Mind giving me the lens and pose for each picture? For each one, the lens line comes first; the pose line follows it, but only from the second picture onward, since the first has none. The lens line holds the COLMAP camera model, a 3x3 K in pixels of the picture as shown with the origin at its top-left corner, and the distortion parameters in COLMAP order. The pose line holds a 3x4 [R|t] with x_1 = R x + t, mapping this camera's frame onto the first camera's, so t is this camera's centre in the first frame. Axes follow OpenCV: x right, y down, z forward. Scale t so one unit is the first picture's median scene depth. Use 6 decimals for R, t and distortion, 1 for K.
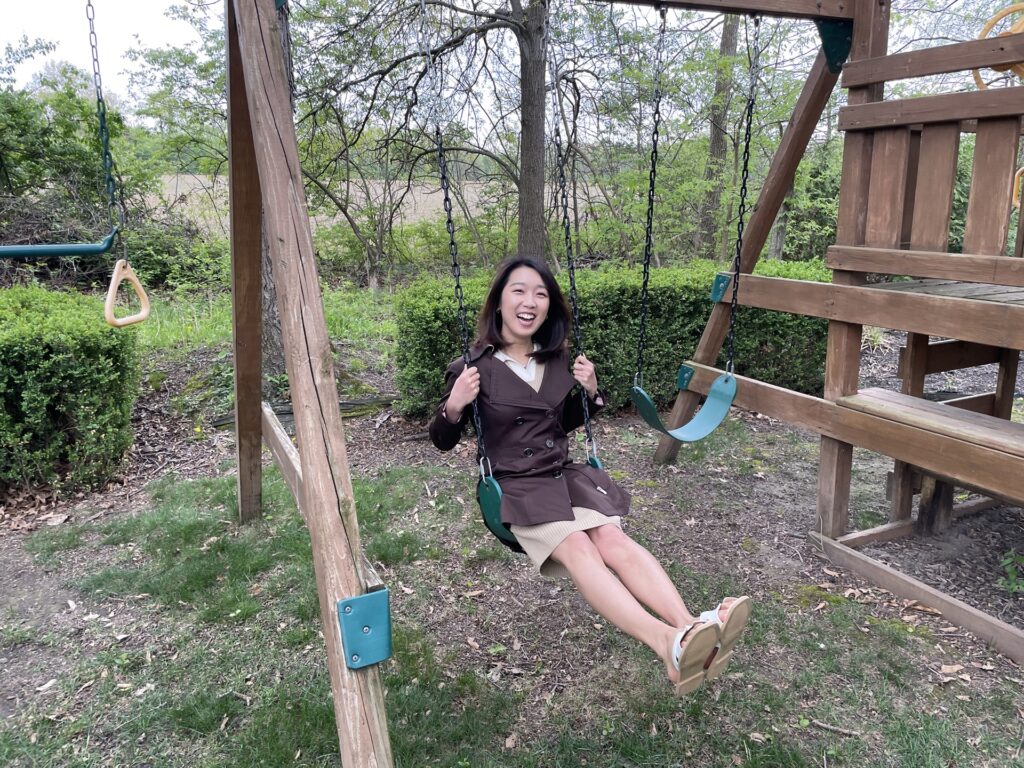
lens RADIAL K [[785.2, 0, 512.0], [0, 785.2, 384.0], [0, 0, 1]] dist [0.096885, -0.146123]
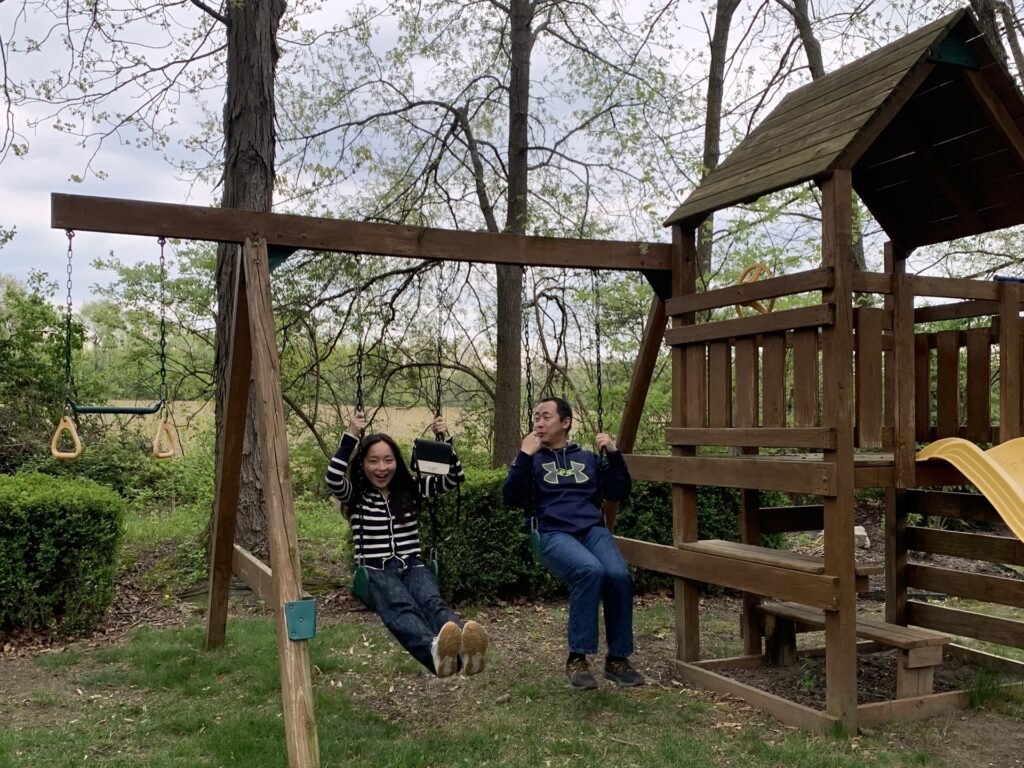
lens RADIAL K [[1081.4, 0, 512.7], [0, 1081.4, 442.7], [0, 0, 1]] dist [0.165863, -0.486585]
pose [[0.999660, 0.006167, -0.025322, 0.155698], [-0.011599, 0.975342, -0.220394, 0.211742], [0.023339, 0.220613, 0.975082, -0.646586]]
